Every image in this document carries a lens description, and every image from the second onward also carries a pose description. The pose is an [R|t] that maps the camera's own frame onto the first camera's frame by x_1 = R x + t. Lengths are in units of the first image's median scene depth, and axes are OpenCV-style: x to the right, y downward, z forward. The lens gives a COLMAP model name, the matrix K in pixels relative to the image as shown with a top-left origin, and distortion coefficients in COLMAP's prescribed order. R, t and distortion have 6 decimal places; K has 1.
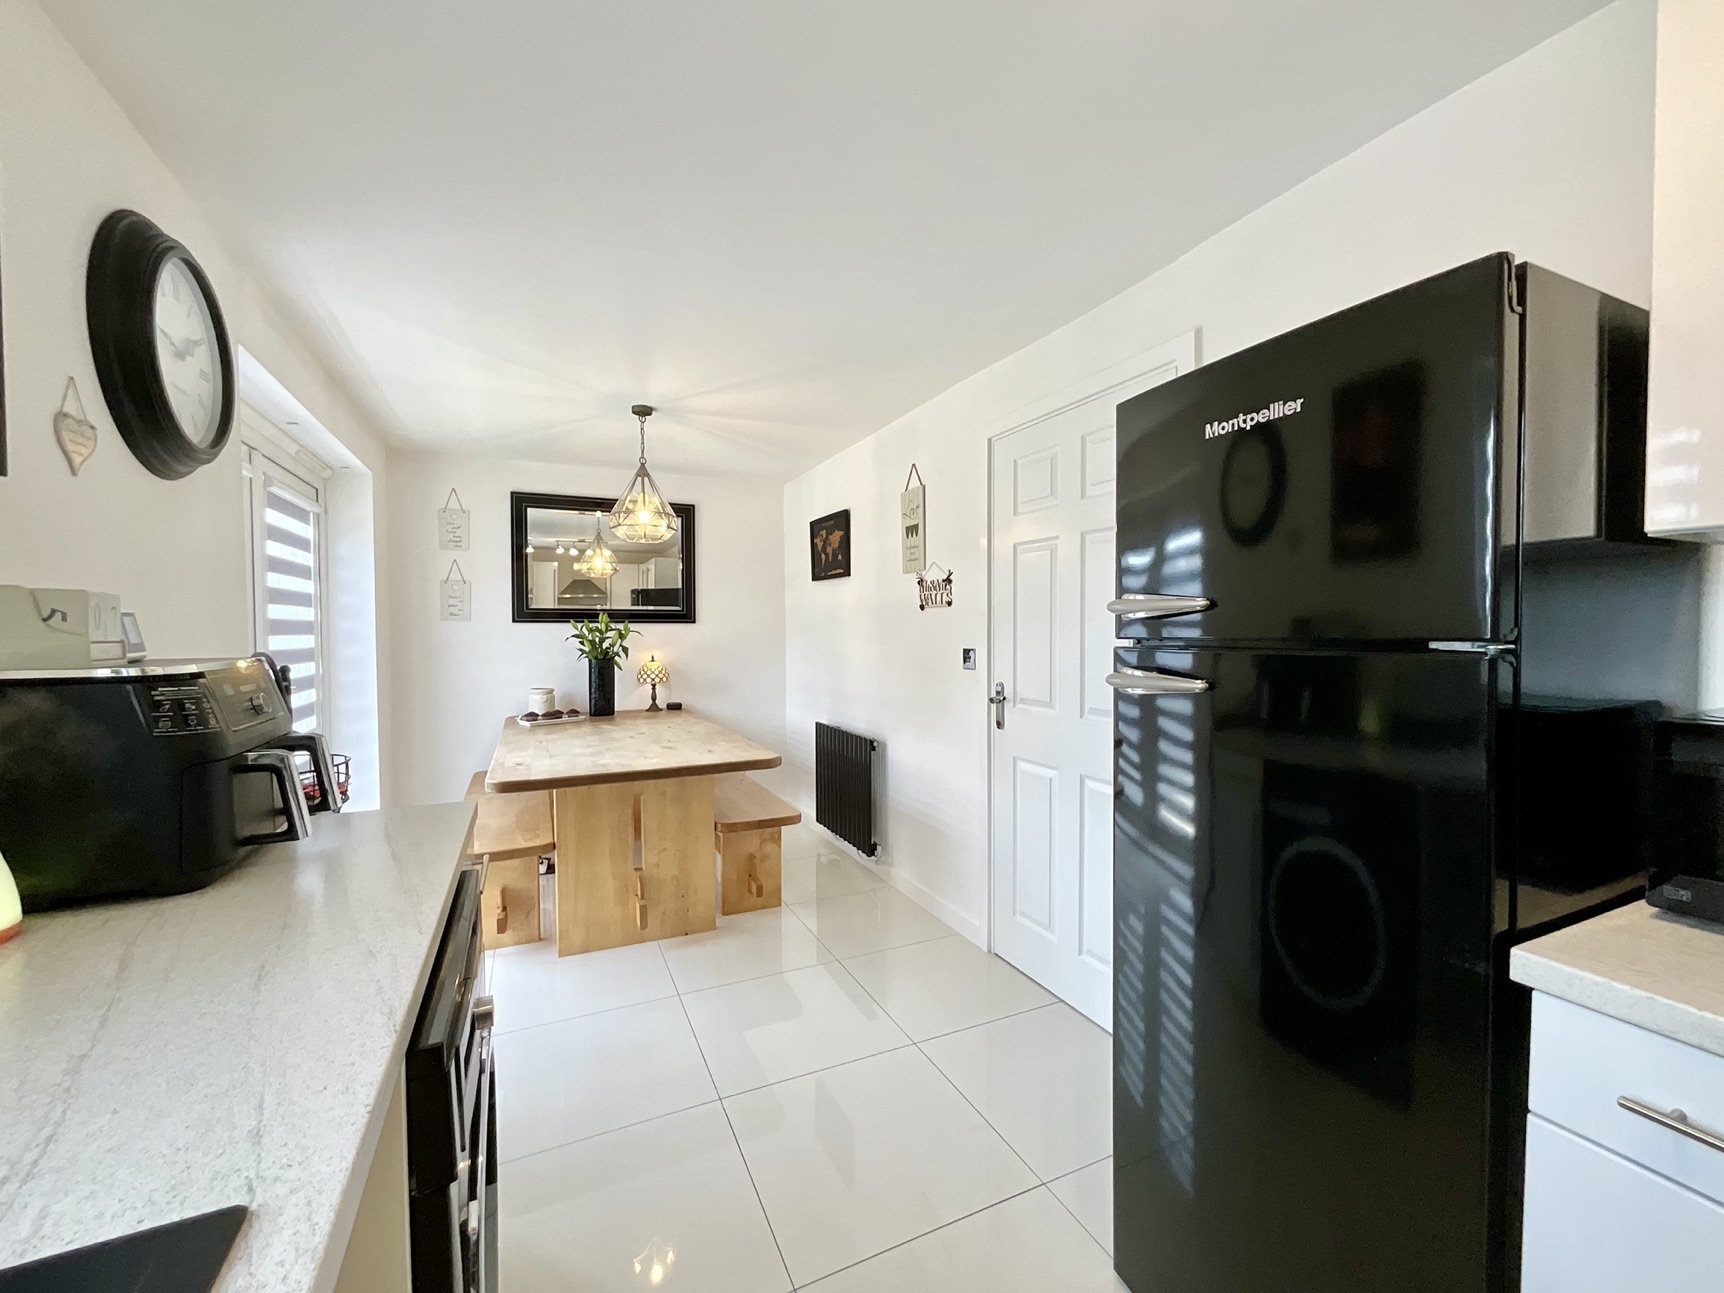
lens RADIAL K [[698.1, 0, 858.0], [0, 698.1, 651.9], [0, 0, 1]] dist [-0.001604, -0.002249]
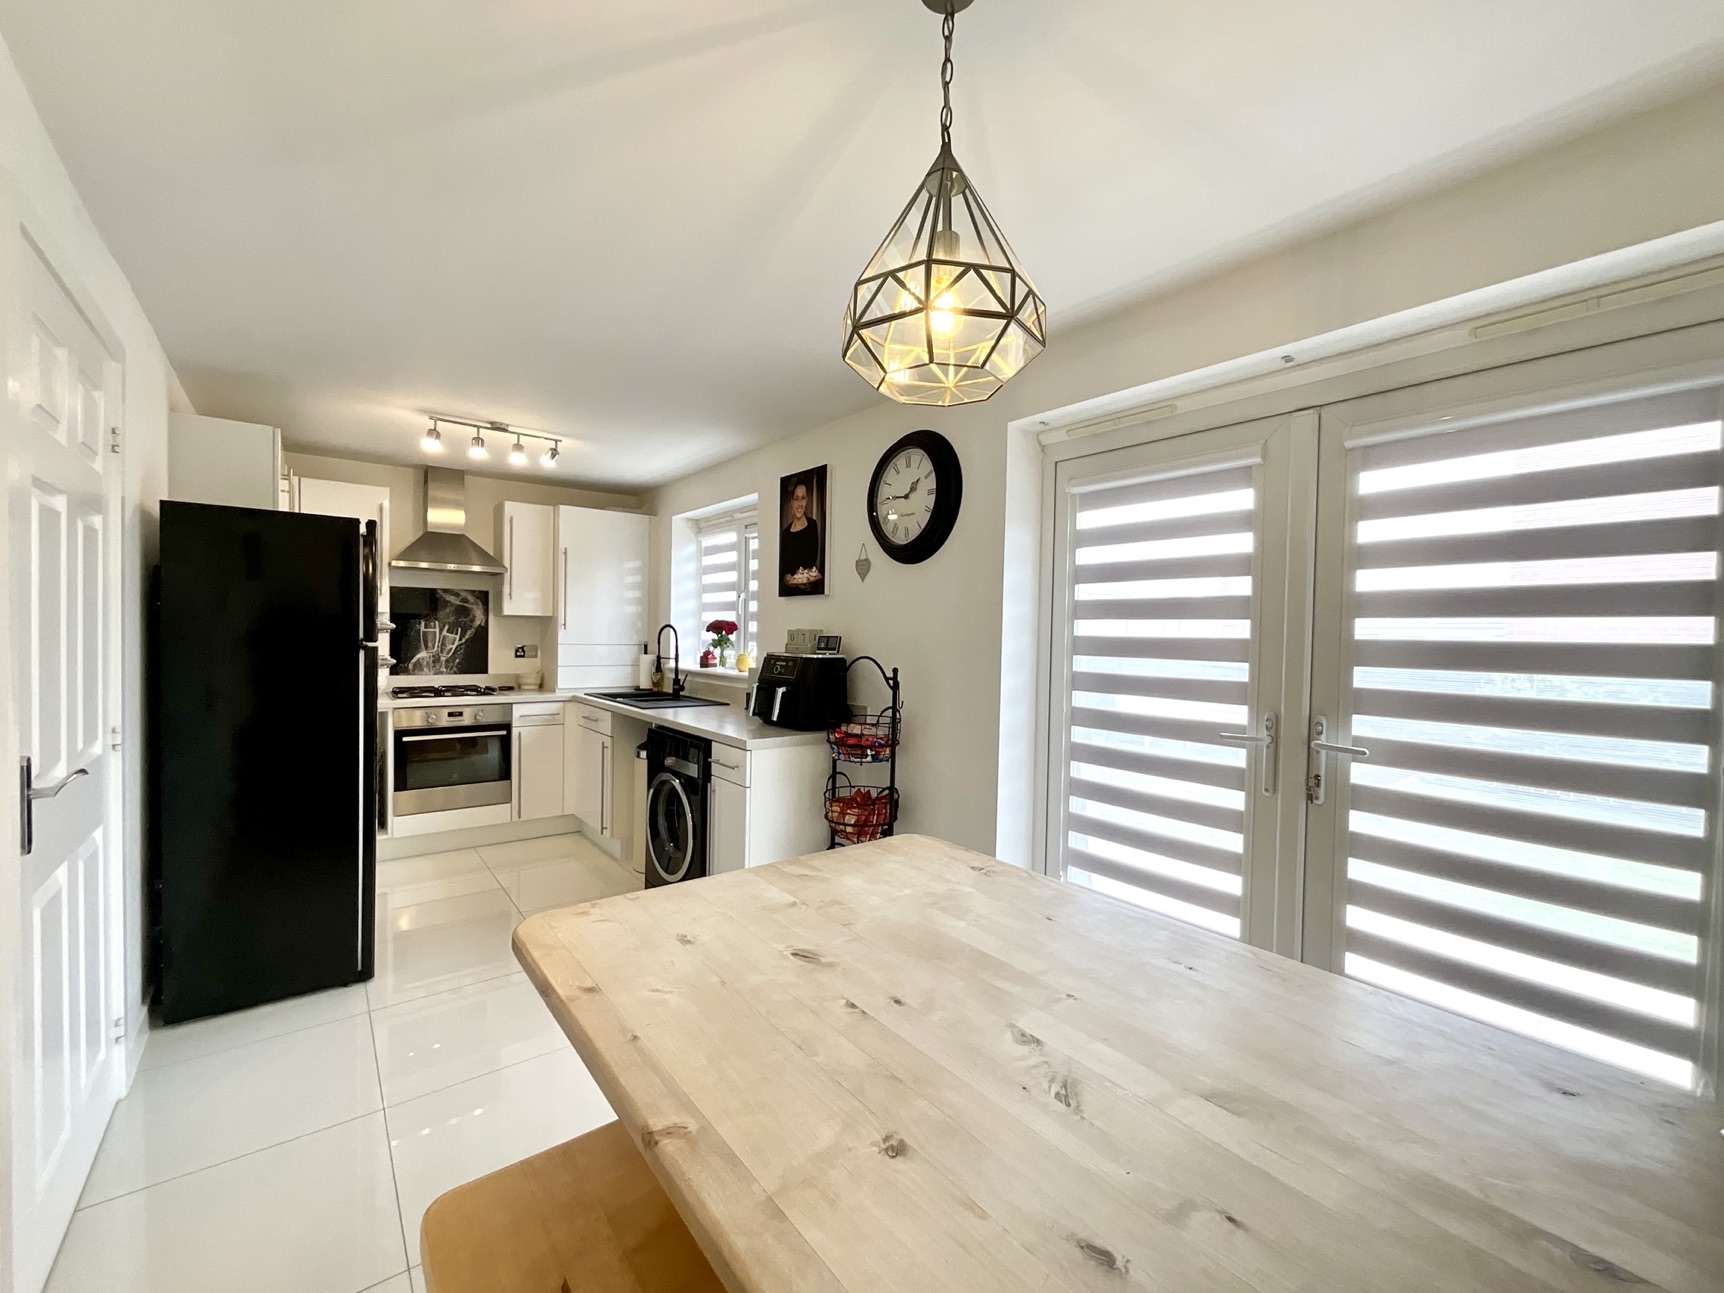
lens RADIAL K [[698.1, 0, 853.7], [0, 698.1, 649.5], [0, 0, 1]] dist [-0.001604, -0.002249]
pose [[-0.973995, -0.011250, -0.226292, -0.194613], [-0.024298, 0.998193, 0.054958, -0.055279], [0.225265, 0.059027, -0.972508, 1.301314]]
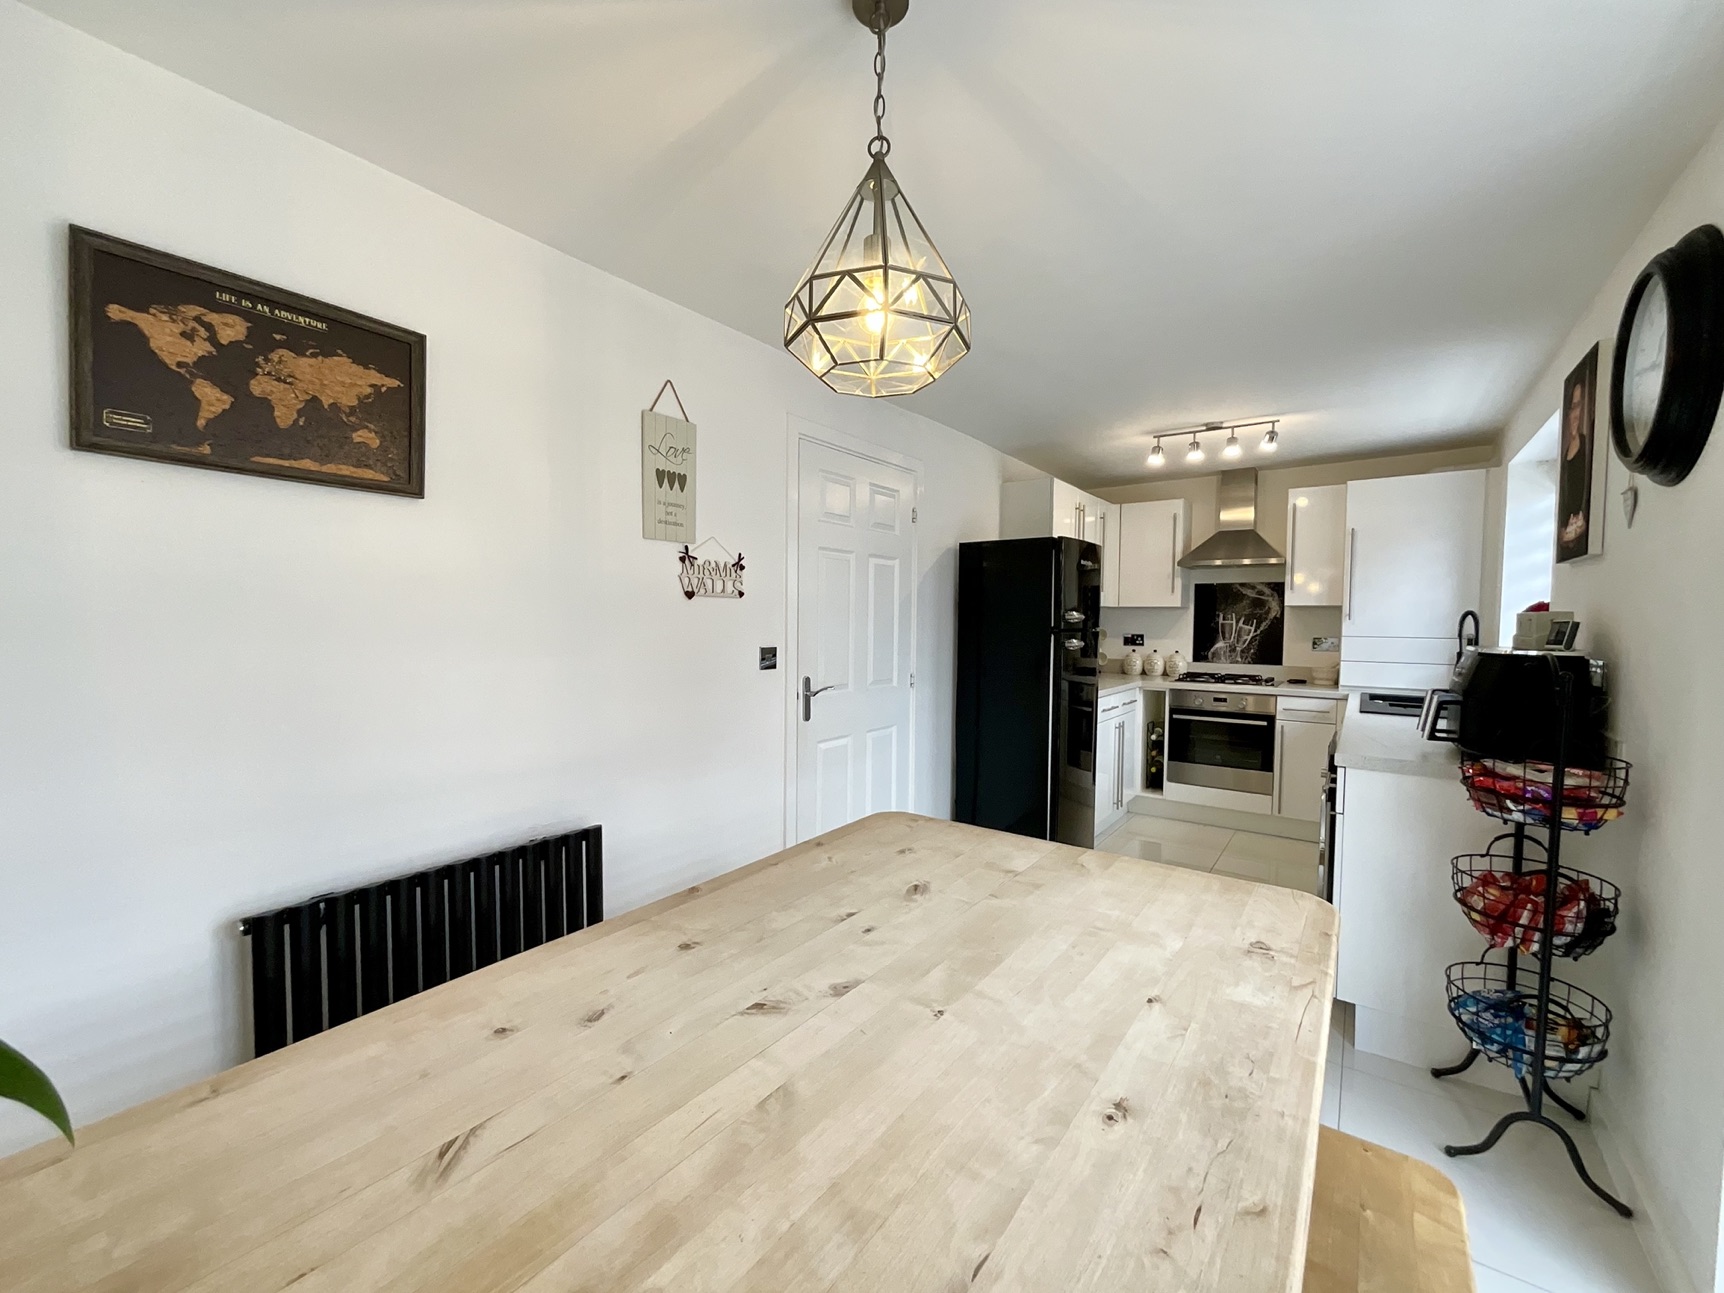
lens RADIAL K [[698.1, 0, 866.9], [0, 698.1, 651.3], [0, 0, 1]] dist [-0.001604, -0.002249]
pose [[-0.491521, -0.042605, 0.869823, -0.607015], [0.023618, 0.997783, 0.062219, -0.046157], [-0.870545, 0.051126, -0.489426, 1.175349]]
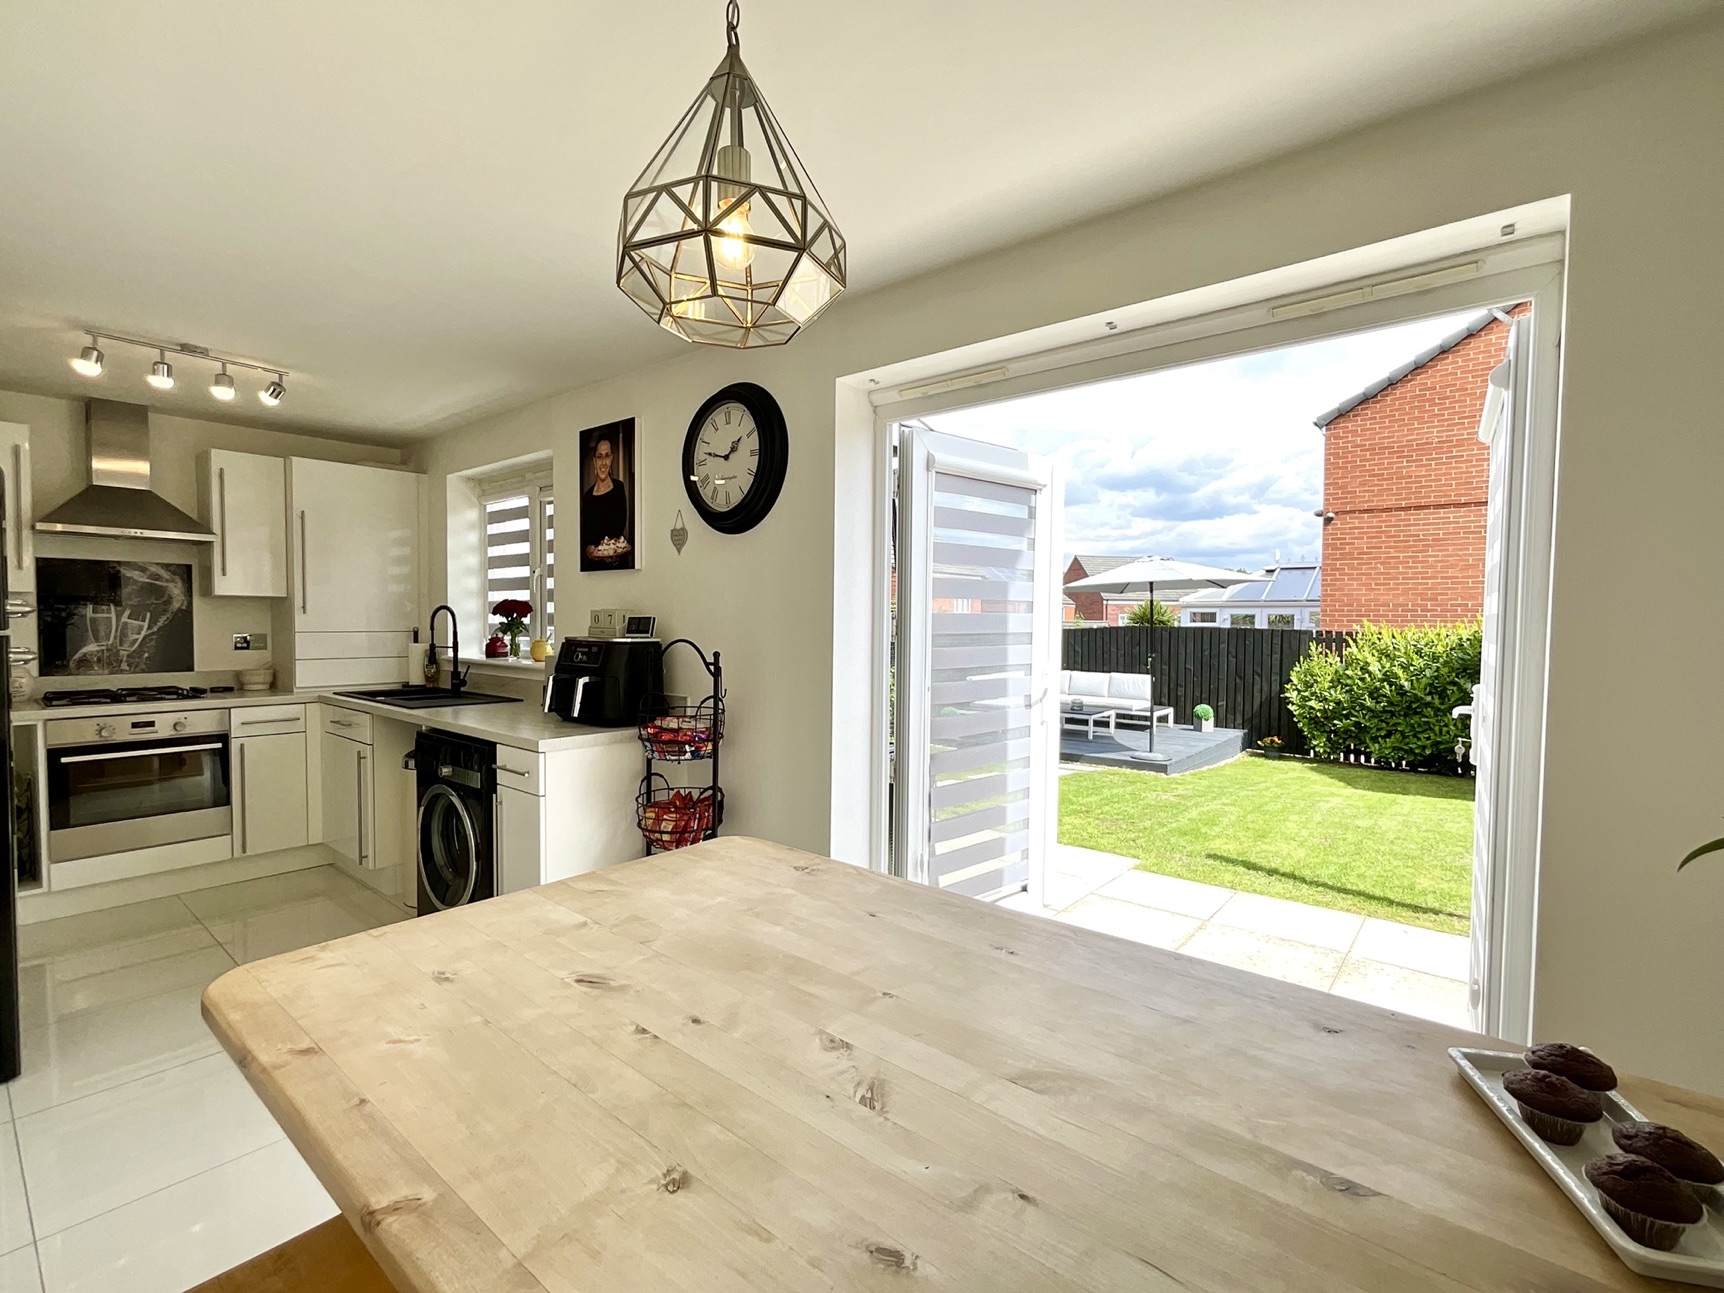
lens RADIAL K [[780.6, 0, 856.3], [0, 780.6, 649.4], [0, 0, 1]] dist [-0.012412, 0.008290]
pose [[-0.903896, 0.010659, -0.427619, -0.213827], [-0.020806, 0.997411, 0.068841, -0.050720], [0.427246, 0.071122, -0.901334, 1.306677]]
